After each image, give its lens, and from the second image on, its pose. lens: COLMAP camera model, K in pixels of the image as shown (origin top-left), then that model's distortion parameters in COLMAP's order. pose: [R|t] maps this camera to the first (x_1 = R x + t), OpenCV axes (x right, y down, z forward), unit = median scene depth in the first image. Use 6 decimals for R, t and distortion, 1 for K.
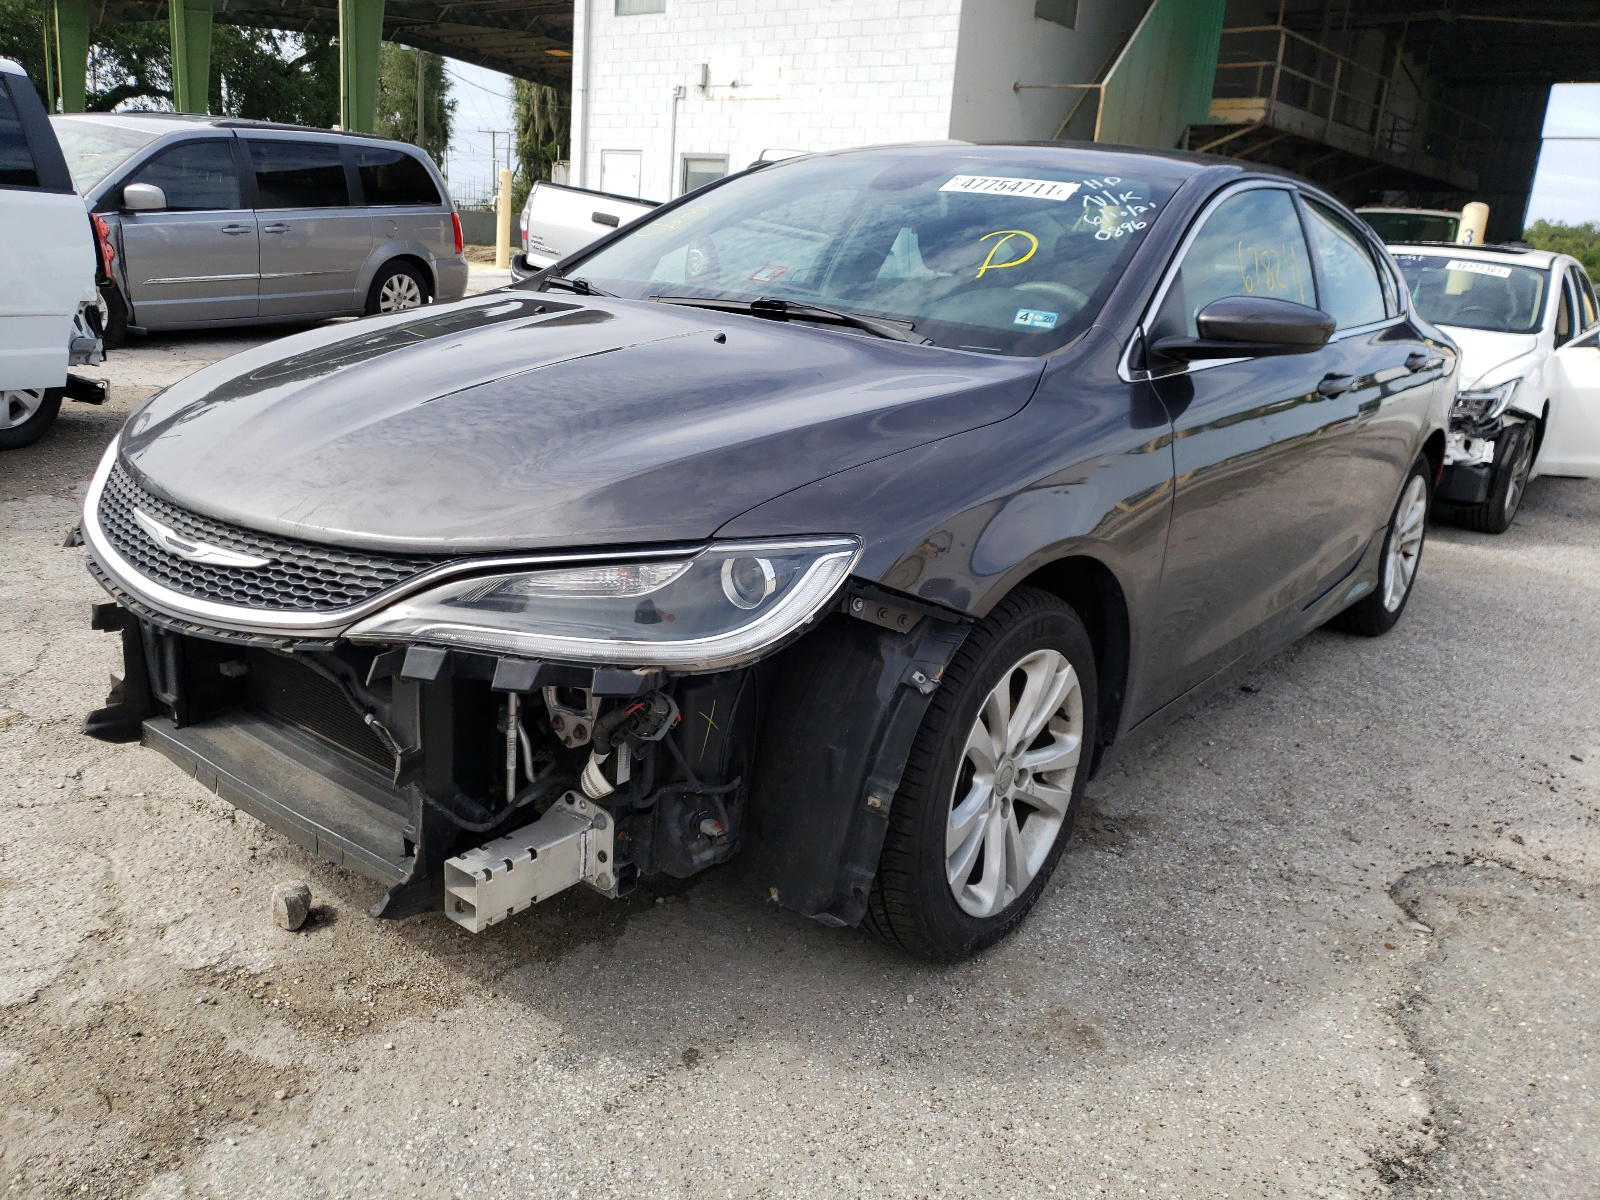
lens RADIAL K [[1255.1, 0, 795.8], [0, 1255.1, 599.0], [0, 0, 1]] dist [0.001127, 0.029352]
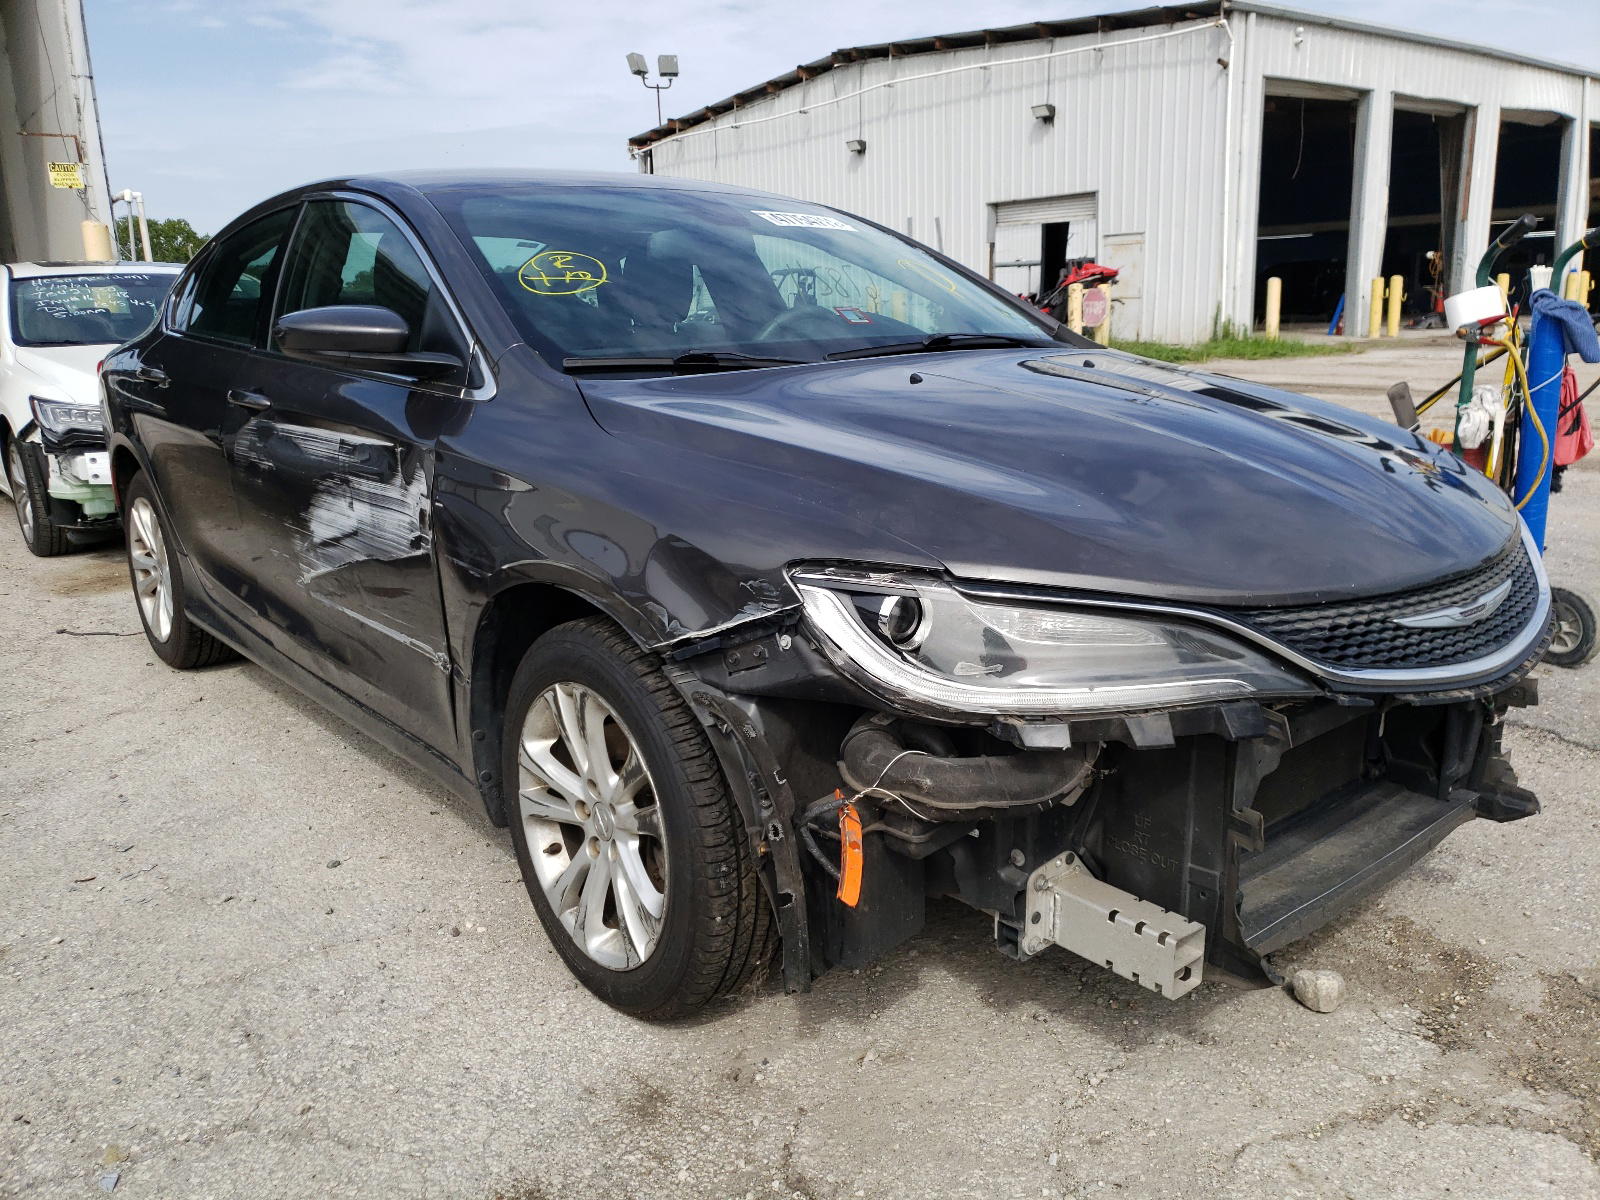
lens RADIAL K [[1255.1, 0, 794.0], [0, 1255.1, 605.9], [0, 0, 1]] dist [0.001127, 0.029352]
pose [[0.233446, -0.309661, 0.921745, -1.491107], [0.309327, 0.922342, 0.231520, -0.429119], [-0.921857, 0.231073, 0.311104, 1.169310]]
